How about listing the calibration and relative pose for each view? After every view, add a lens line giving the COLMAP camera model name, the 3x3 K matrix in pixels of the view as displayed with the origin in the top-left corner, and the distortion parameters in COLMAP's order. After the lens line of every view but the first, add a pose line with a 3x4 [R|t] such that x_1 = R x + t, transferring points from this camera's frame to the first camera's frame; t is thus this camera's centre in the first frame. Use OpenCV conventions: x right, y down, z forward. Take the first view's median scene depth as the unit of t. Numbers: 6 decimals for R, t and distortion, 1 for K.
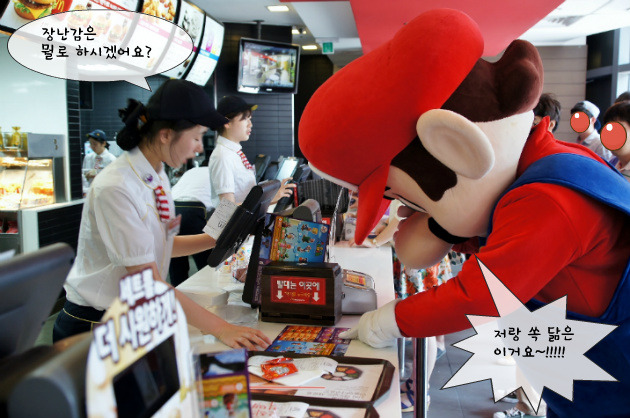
lens RADIAL K [[641.4, 0, 315.5], [0, 641.4, 209.2], [0, 0, 1]] dist [-0.000483, 0.000000]
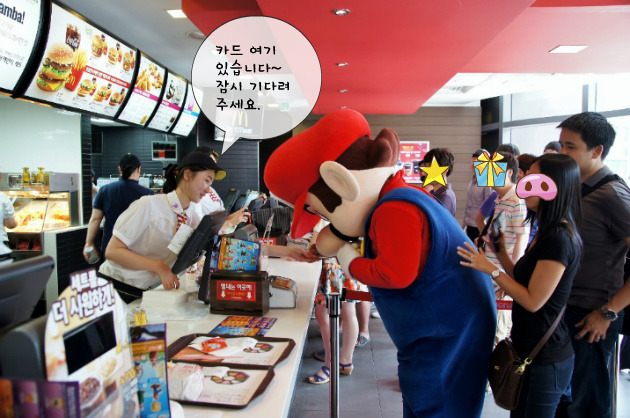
lens RADIAL K [[521.3, 0, 316.4], [0, 521.3, 210.3], [0, 0, 1]] dist [-0.074848, 0.077230]
pose [[0.998915, -0.000962, 0.046564, 0.082555], [0.002775, 0.999240, -0.038890, -0.002088], [-0.046491, 0.038977, 0.998158, -0.113846]]
